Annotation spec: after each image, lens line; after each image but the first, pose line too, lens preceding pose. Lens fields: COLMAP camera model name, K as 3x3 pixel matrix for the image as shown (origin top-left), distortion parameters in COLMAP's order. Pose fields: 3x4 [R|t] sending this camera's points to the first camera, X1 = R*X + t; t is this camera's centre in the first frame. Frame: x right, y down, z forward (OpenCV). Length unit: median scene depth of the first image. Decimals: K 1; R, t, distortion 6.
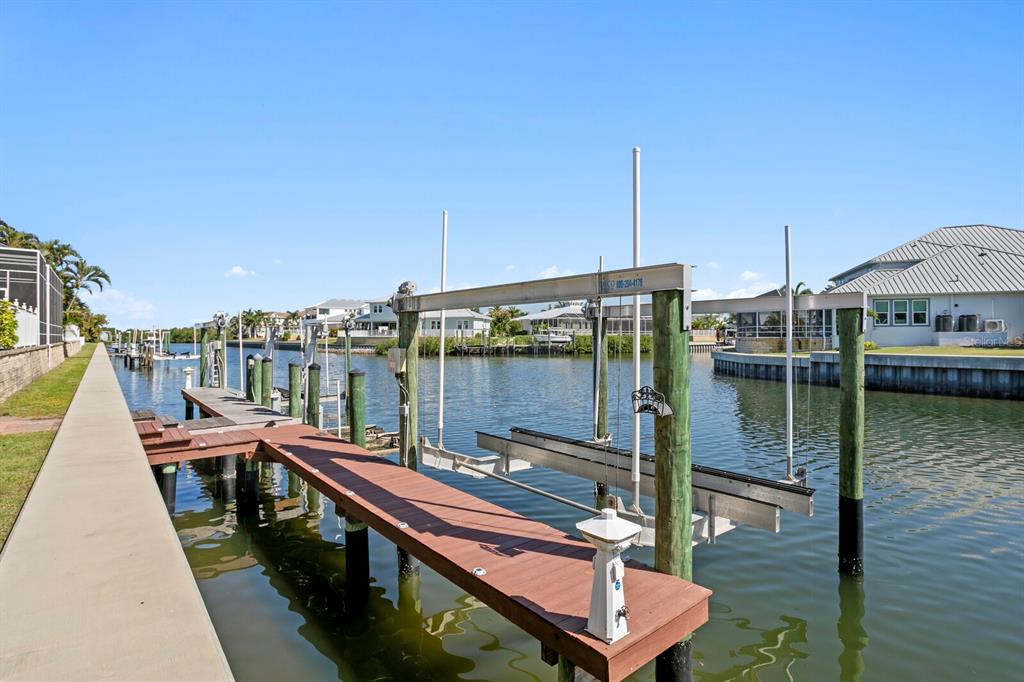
lens RADIAL K [[515.8, 0, 511.8], [0, 515.8, 335.2], [0, 0, 1]] dist [0.003773, 0.002569]
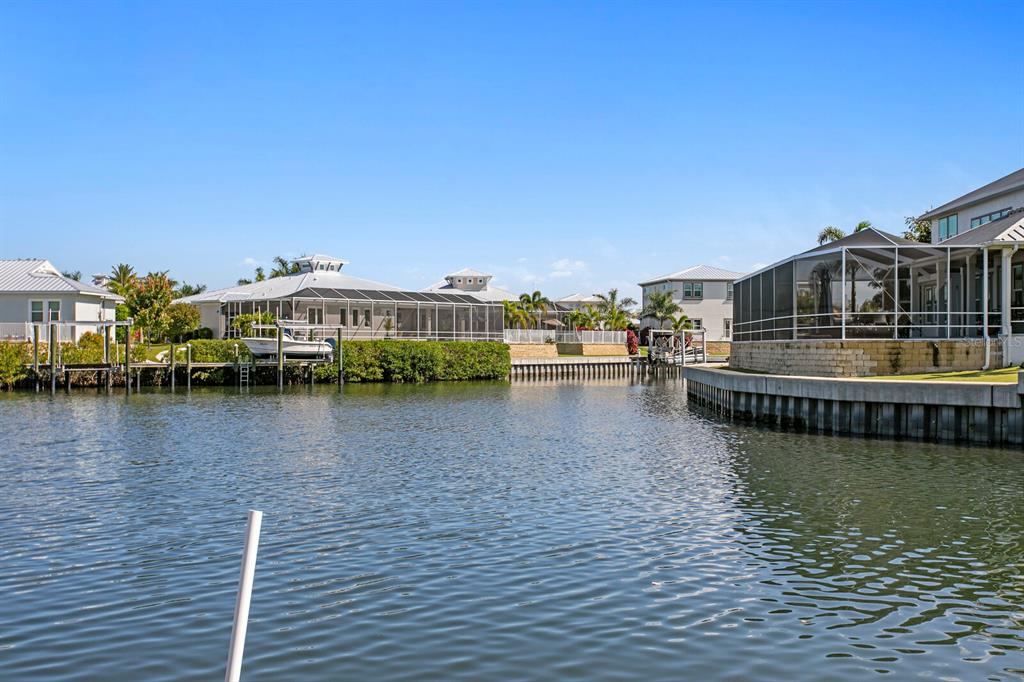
lens RADIAL K [[1103.0, 0, 479.3], [0, 1103.0, 350.8], [0, 0, 1]] dist [-0.011404, 0.000000]
pose [[0.950639, 0.001913, 0.310293, -0.046586], [-0.002929, 0.999992, 0.002805, 0.006525], [-0.310285, -0.003576, 0.950637, 0.125743]]
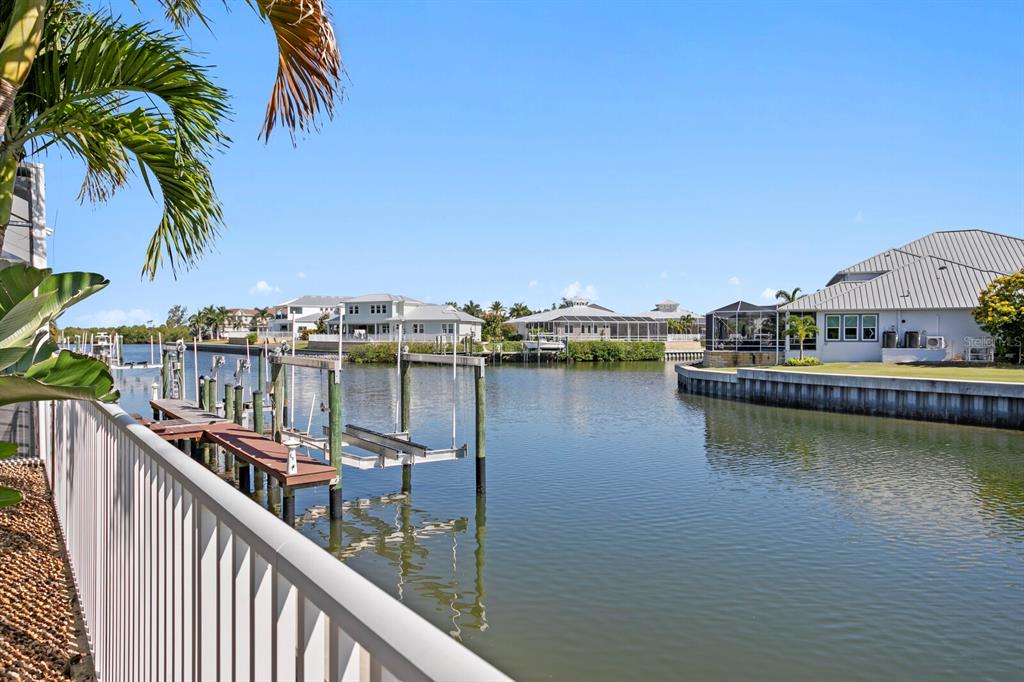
lens RADIAL K [[664.4, 0, 512.6], [0, 664.4, 343.0], [0, 0, 1]] dist [0.051284, -0.000744]
pose [[0.998711, 0.003803, -0.050616, 0.083997], [-0.002940, 0.999849, 0.017110, -0.016866], [0.050673, -0.016939, 0.998572, -0.151905]]
